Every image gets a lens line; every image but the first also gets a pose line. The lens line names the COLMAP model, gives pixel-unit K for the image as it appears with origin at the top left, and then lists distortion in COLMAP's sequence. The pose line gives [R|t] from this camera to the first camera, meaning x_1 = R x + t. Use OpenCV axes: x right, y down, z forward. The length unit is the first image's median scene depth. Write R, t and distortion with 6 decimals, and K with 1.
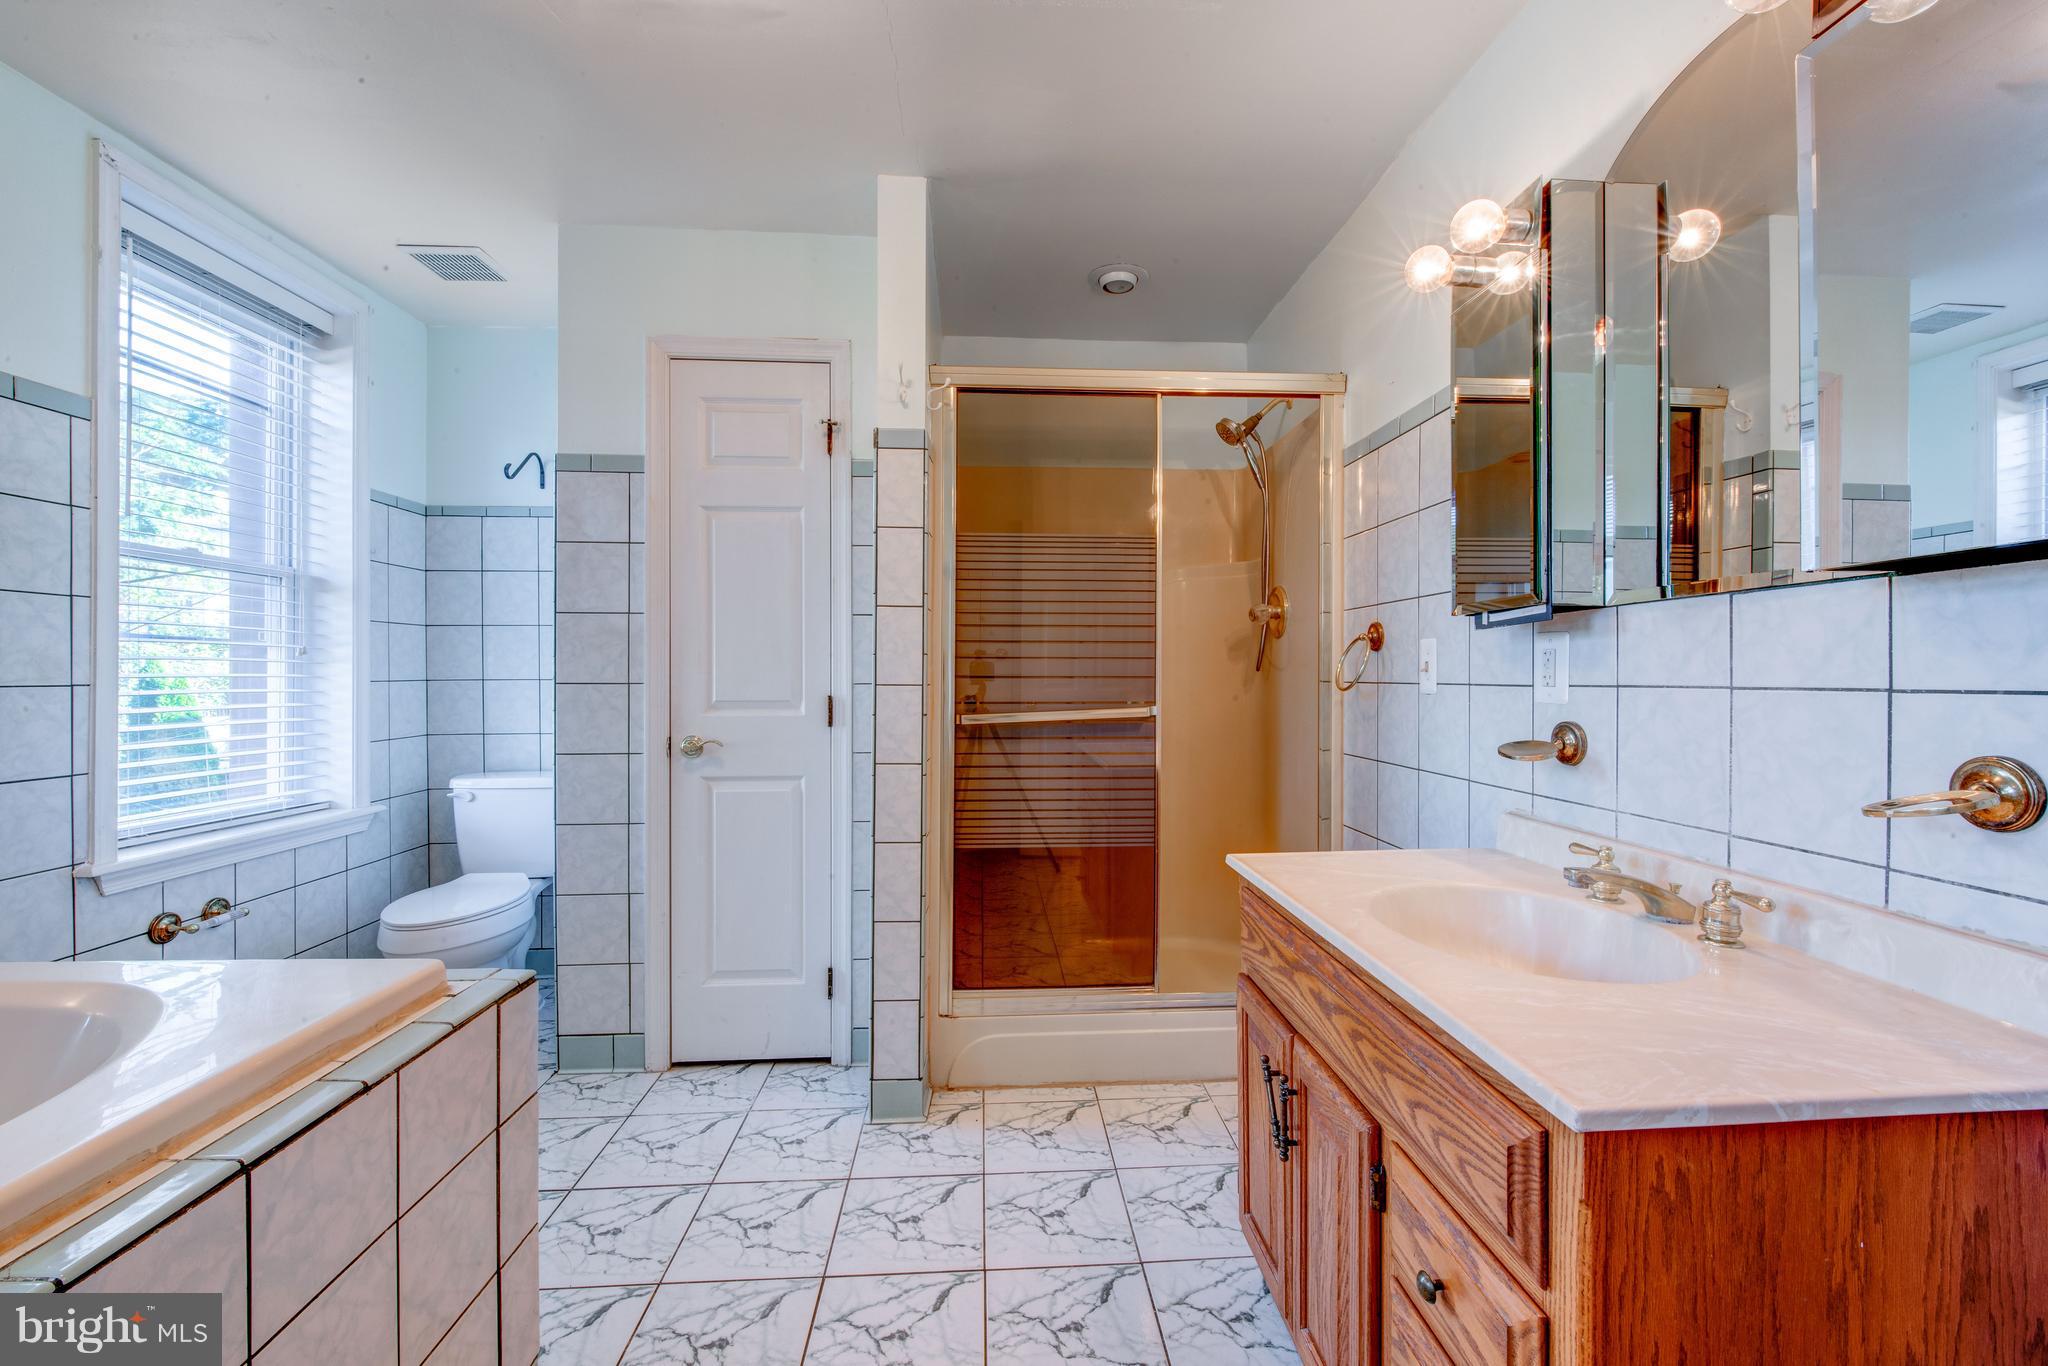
lens RADIAL K [[839.1, 0, 1031.4], [0, 839.1, 678.5], [0, 0, 1]] dist [-0.002439, -0.000529]
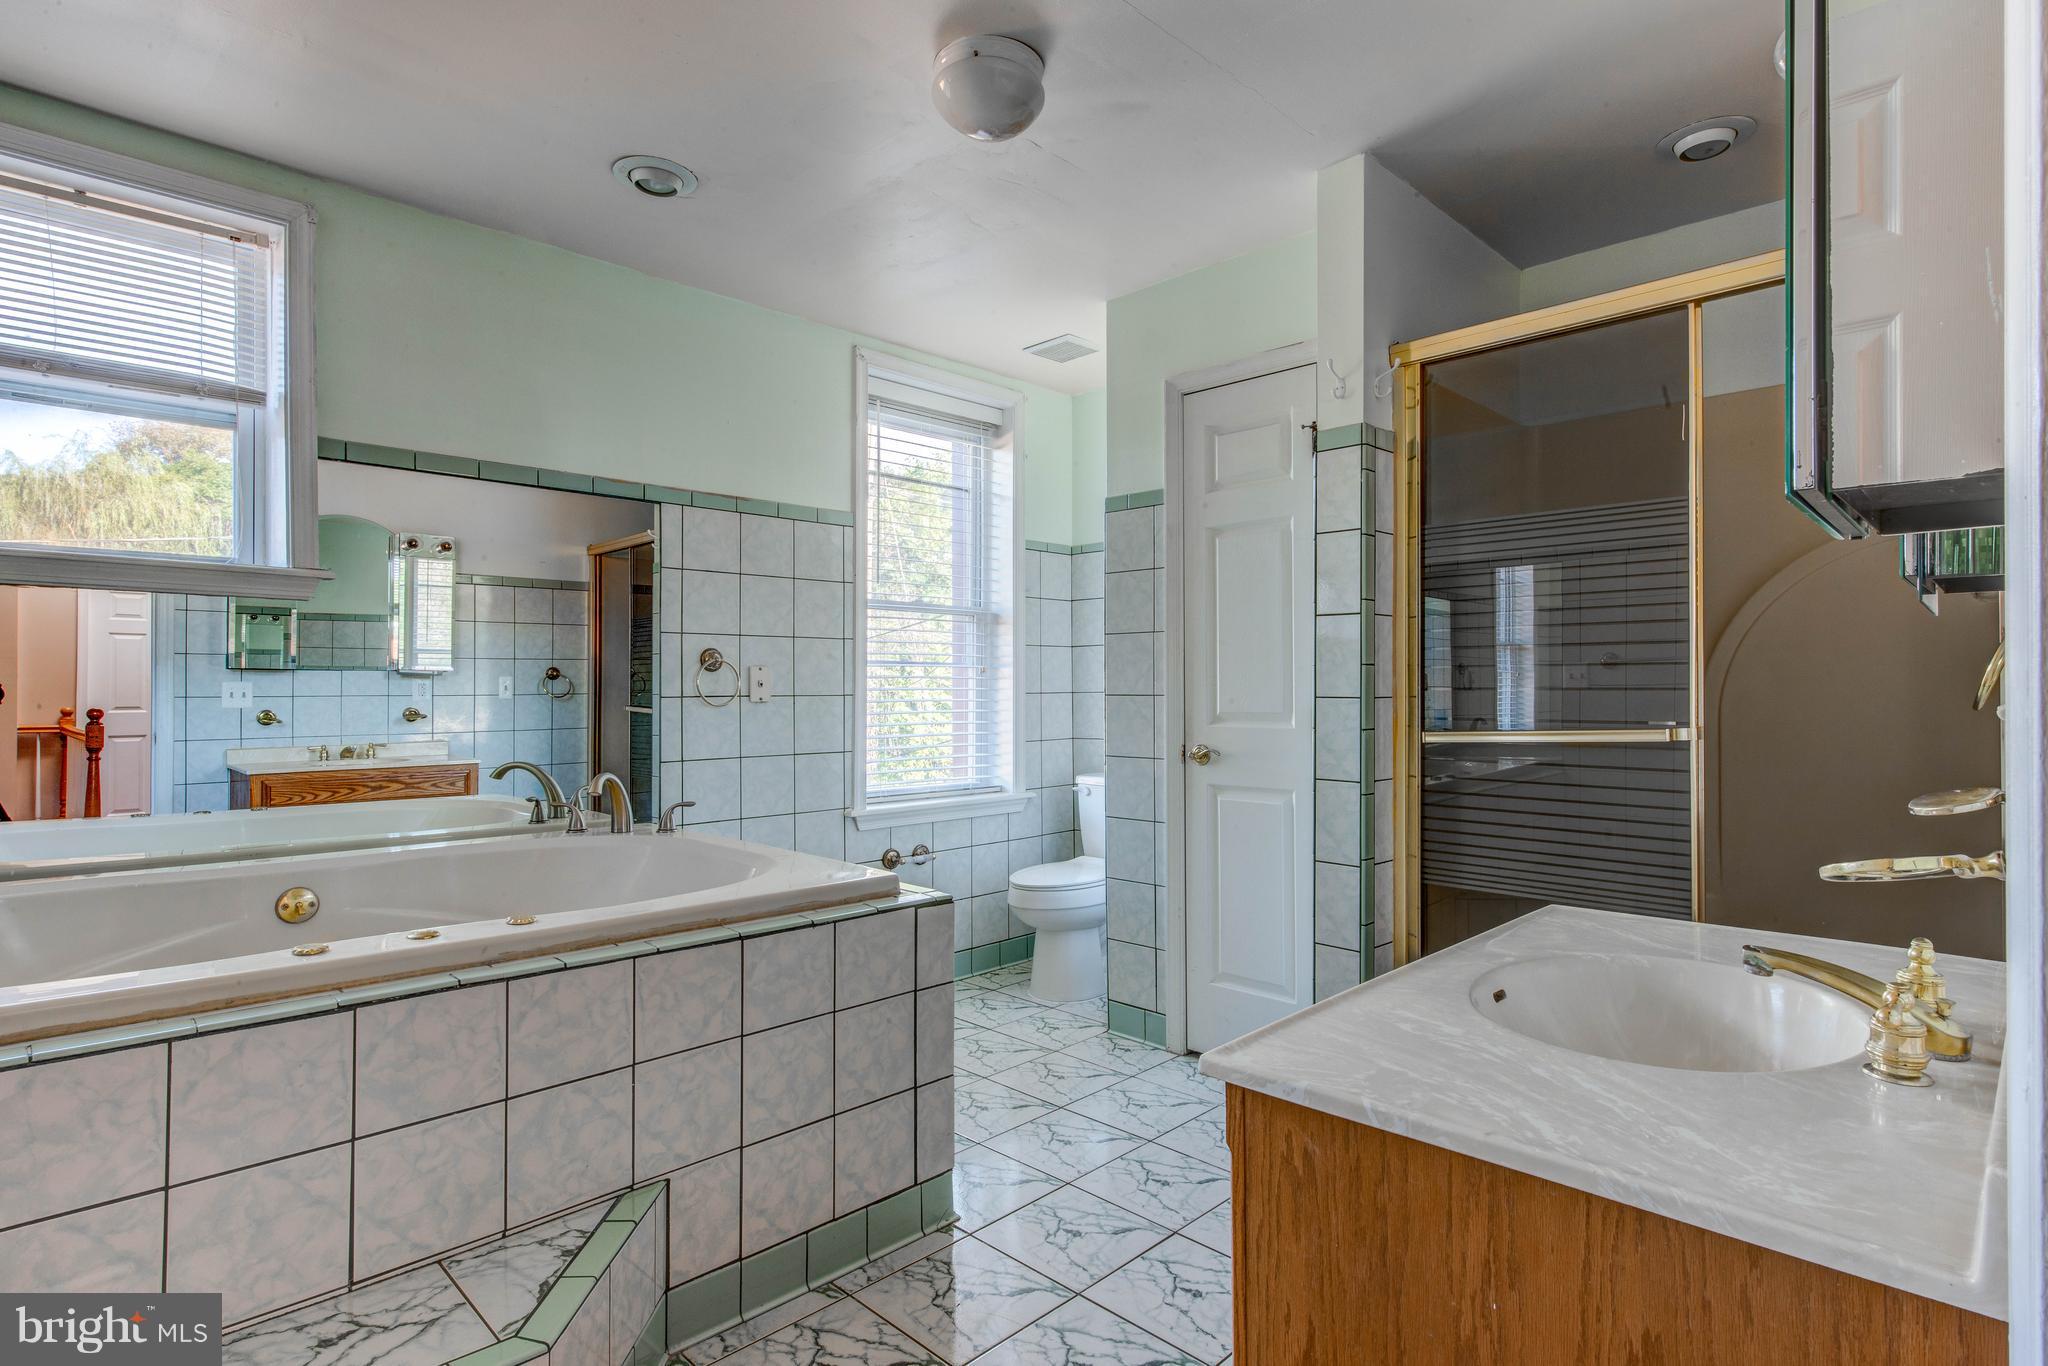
lens RADIAL K [[1045.0, 0, 1022.4], [0, 1045.0, 683.0], [0, 0, 1]] dist [0.010785, -0.000616]
pose [[0.659741, -0.005655, -0.751472, 0.540840], [-0.000745, 0.999966, -0.008179, 0.001402], [0.751493, 0.005956, 0.659714, -0.054726]]
